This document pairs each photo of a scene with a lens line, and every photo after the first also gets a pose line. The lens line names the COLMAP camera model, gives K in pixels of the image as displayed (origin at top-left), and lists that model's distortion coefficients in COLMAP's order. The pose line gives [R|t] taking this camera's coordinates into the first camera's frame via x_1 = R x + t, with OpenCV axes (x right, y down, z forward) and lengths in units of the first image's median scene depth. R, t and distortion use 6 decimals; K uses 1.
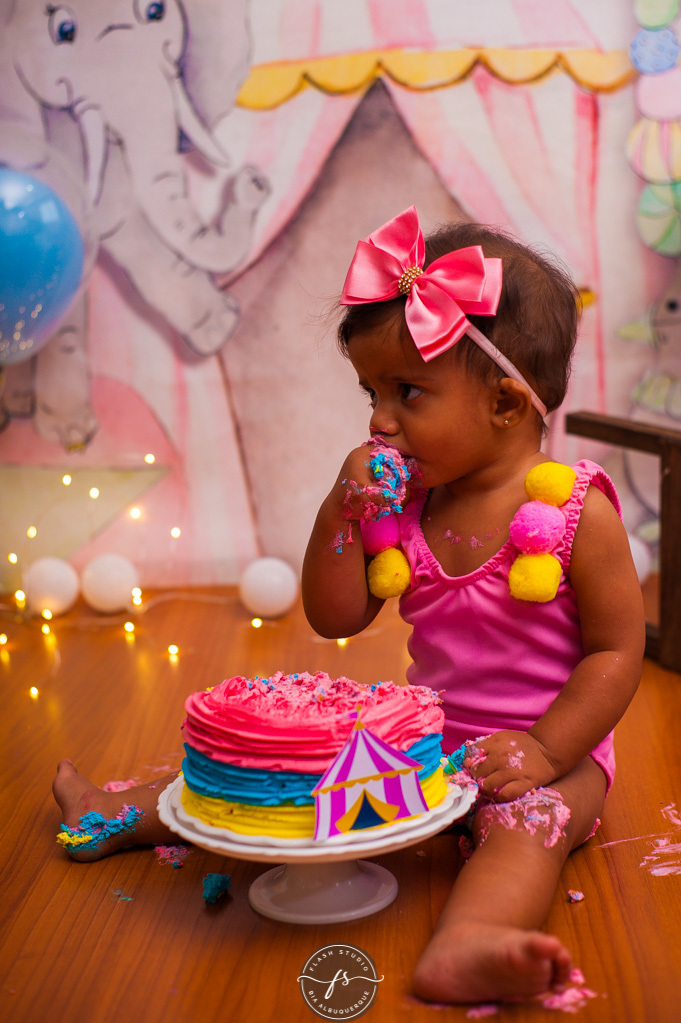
lens RADIAL K [[1604.5, 0, 316.1], [0, 1604.5, 463.1], [0, 0, 1]] dist [-0.084153, 0.000000]
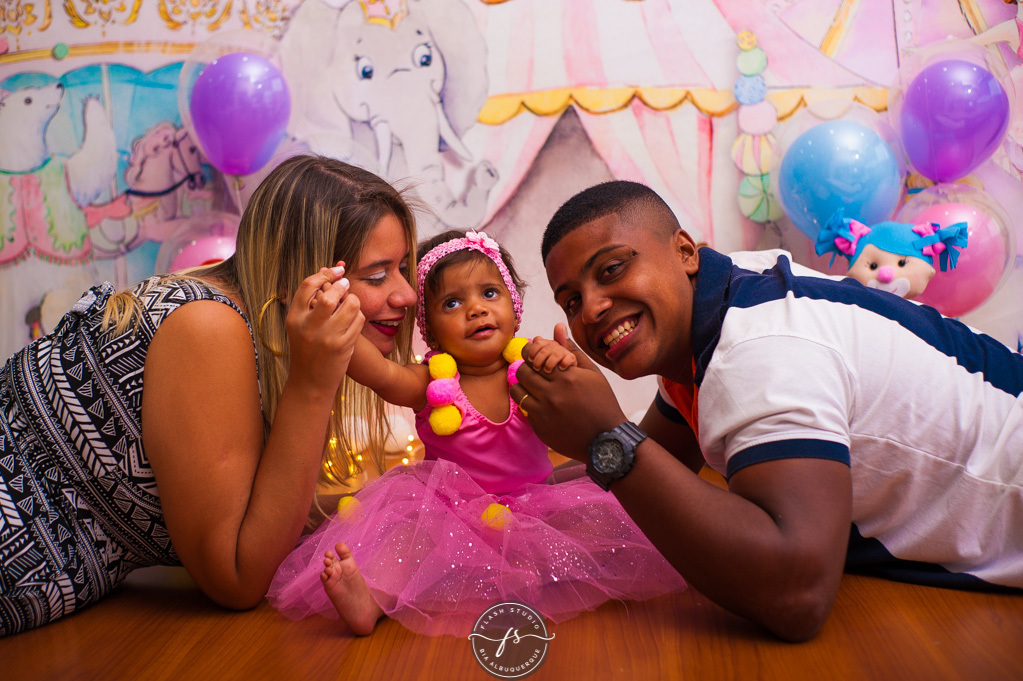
lens RADIAL K [[1478.8, 0, 472.3], [0, 1478.8, 328.0], [0, 0, 1]] dist [-0.084892, 0.000000]
pose [[0.999928, 0.011400, 0.003691, -0.058031], [-0.011256, 0.999252, -0.037009, 0.026603], [-0.004110, 0.036964, 0.999308, -0.410897]]
